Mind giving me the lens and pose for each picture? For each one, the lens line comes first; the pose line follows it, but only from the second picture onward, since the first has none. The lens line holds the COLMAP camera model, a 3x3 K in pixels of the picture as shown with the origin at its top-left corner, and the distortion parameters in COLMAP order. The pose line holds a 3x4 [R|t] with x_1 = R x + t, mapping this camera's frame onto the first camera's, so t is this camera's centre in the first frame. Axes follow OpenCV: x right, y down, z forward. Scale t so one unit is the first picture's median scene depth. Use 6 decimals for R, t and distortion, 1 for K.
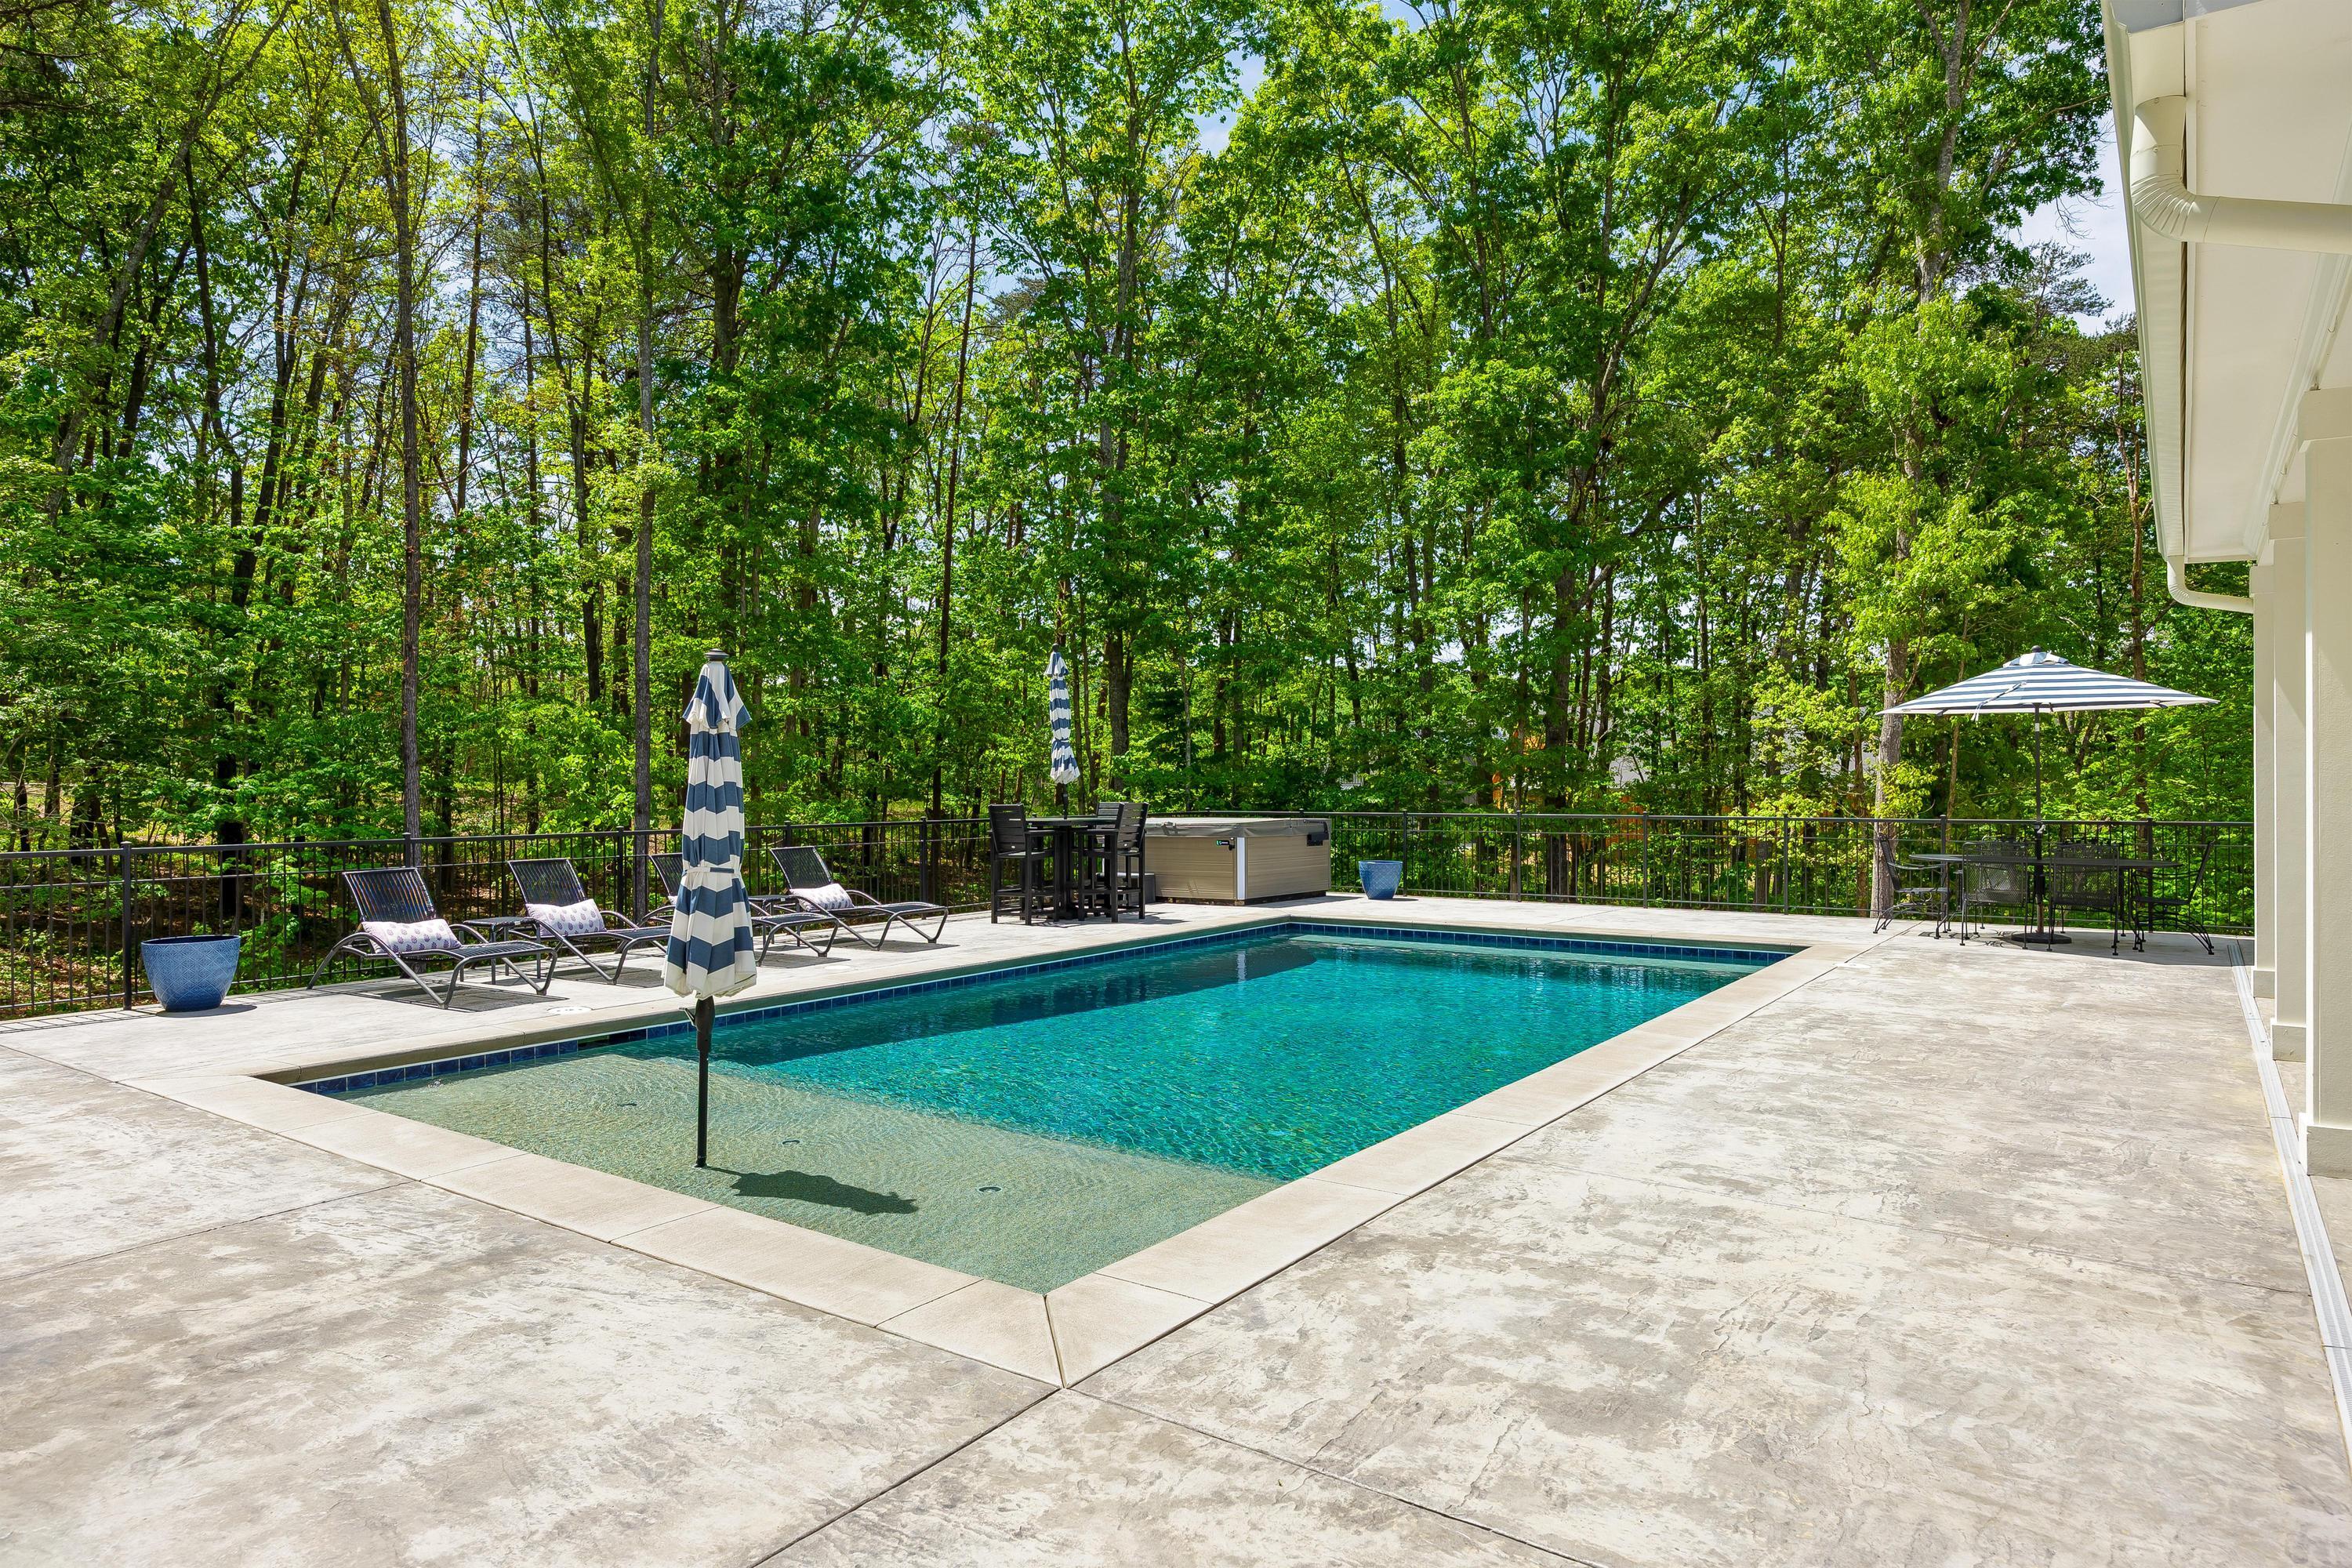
lens RADIAL K [[1400.6, 0, 1176.0], [0, 1400.6, 784.0], [0, 0, 1]] dist [-0.000408, -0.000004]
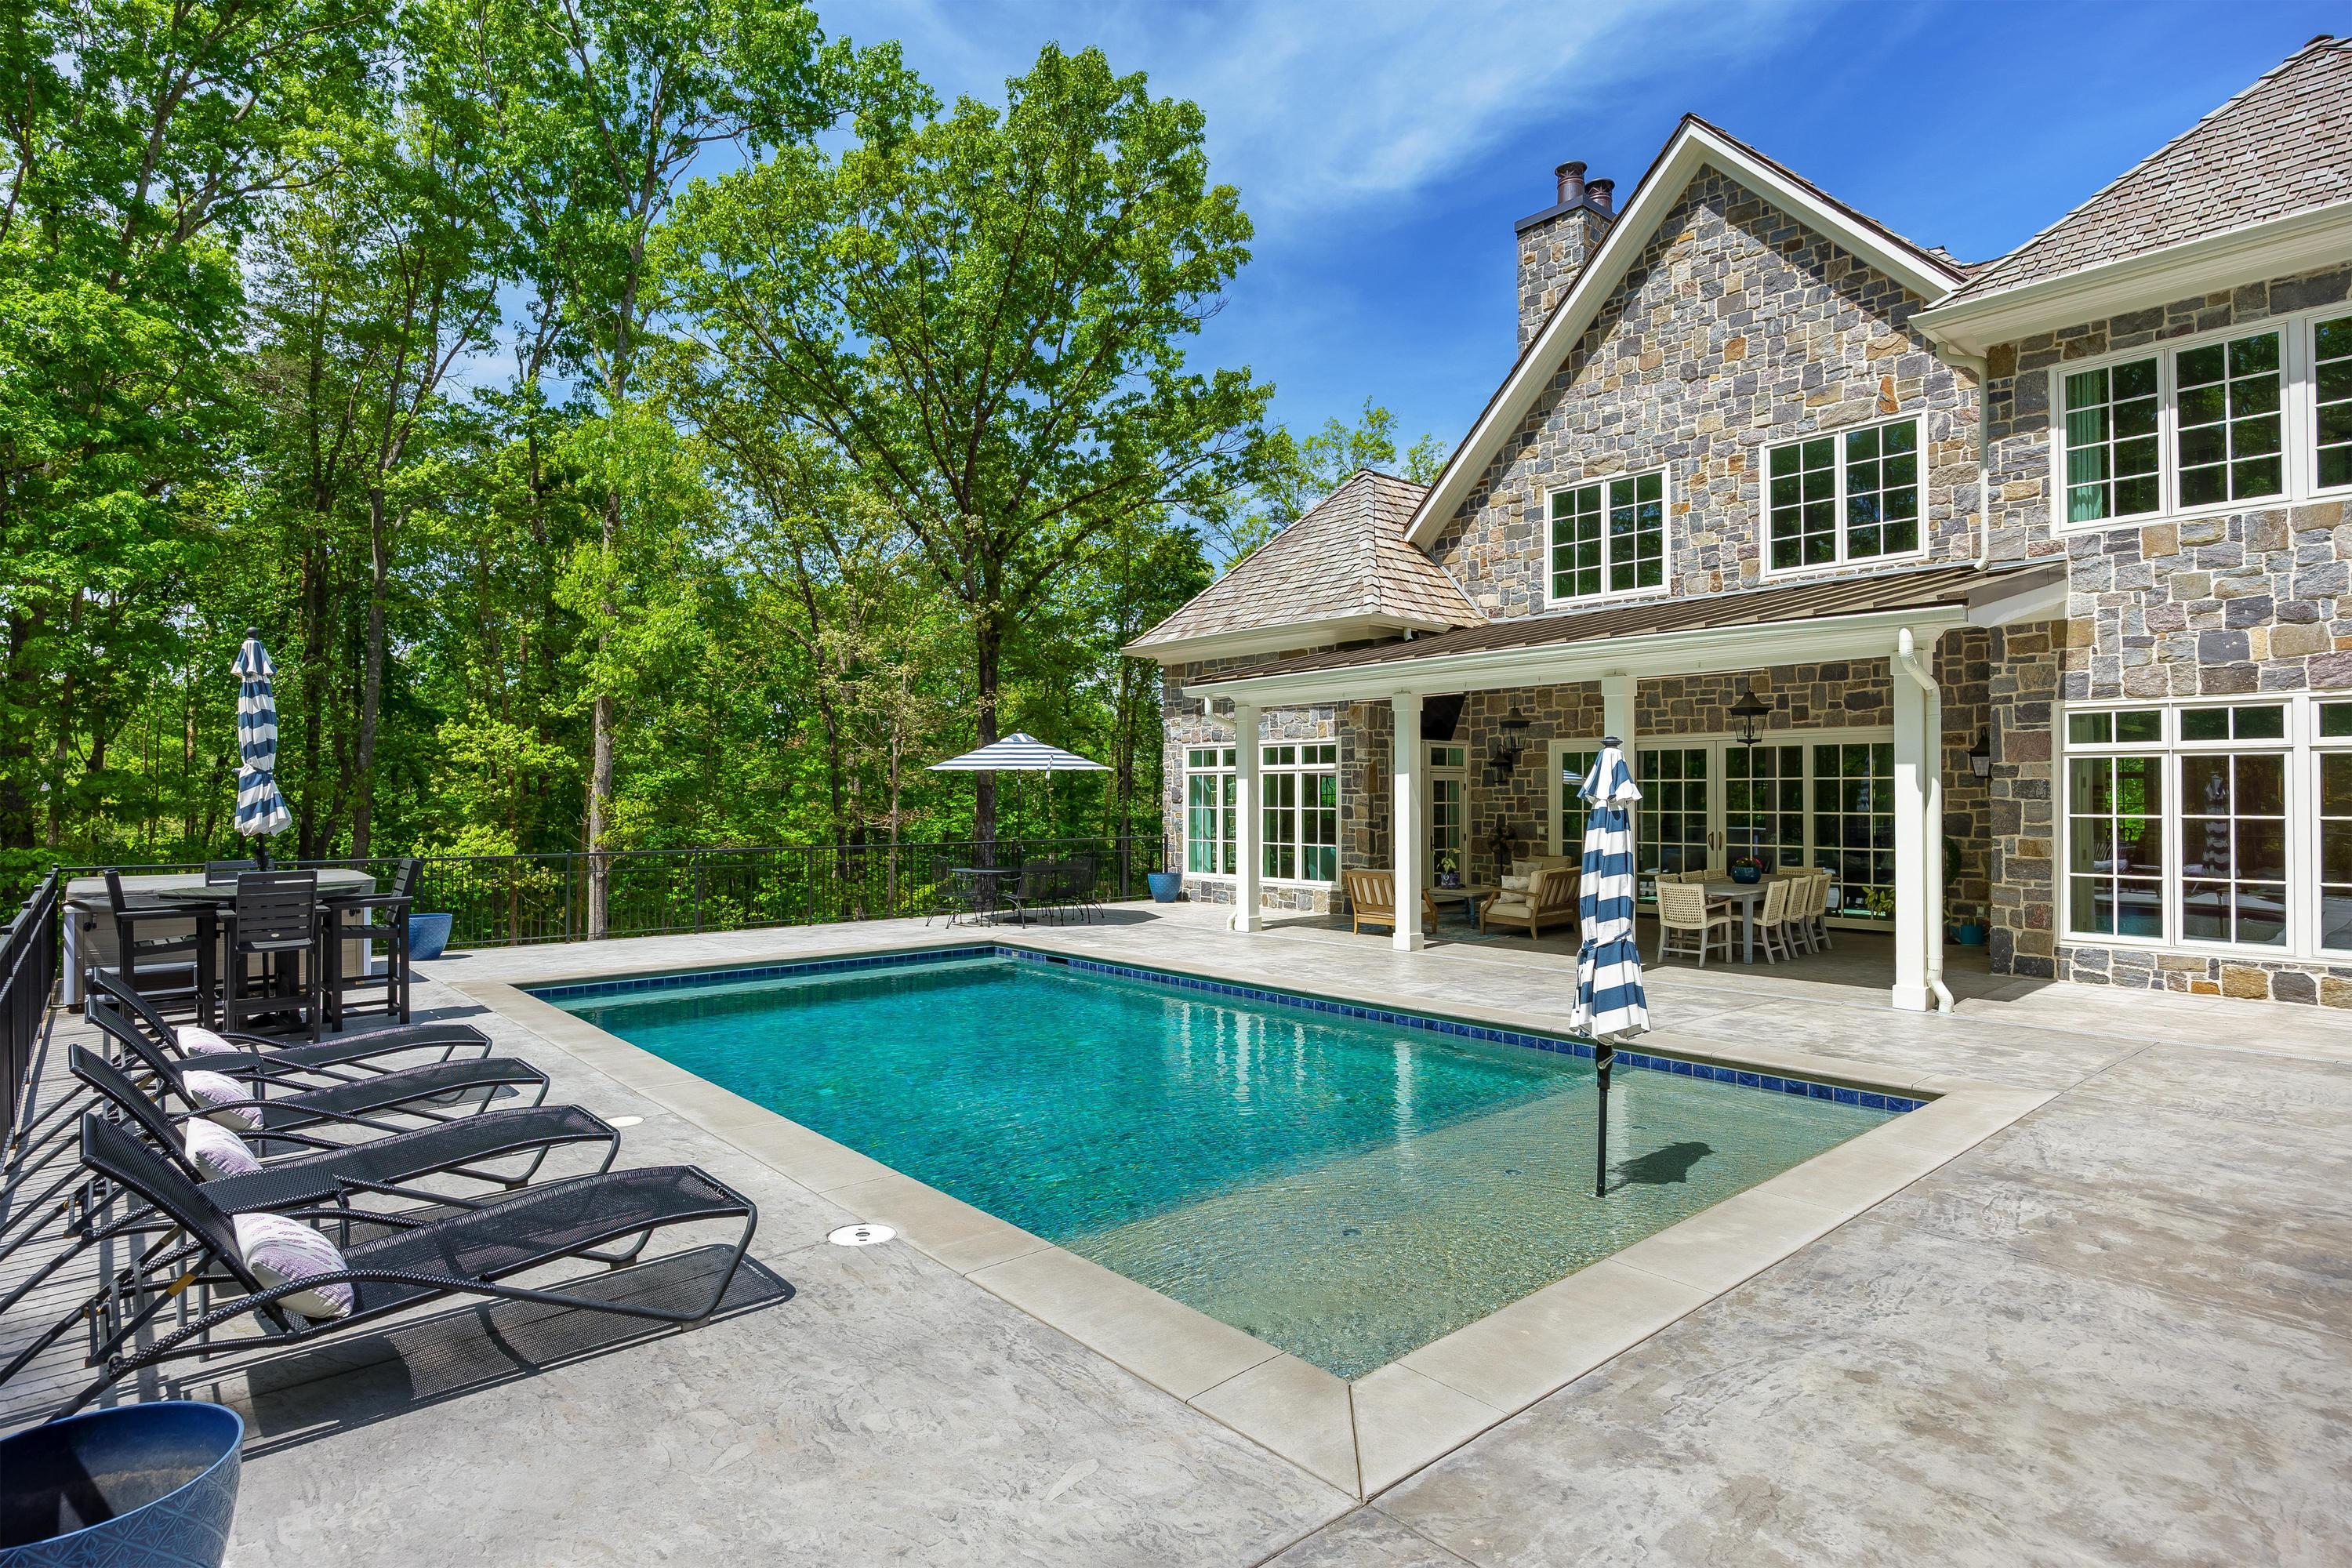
lens RADIAL K [[1224.9, 0, 1176.0], [0, 1224.9, 784.0], [0, 0, 1]] dist [-0.000620, -0.000348]
pose [[0.226901, 0.012946, 0.973832, -1.922562], [0.001934, 0.999904, -0.013743, -0.059804], [-0.973916, 0.005002, 0.226854, 1.544423]]
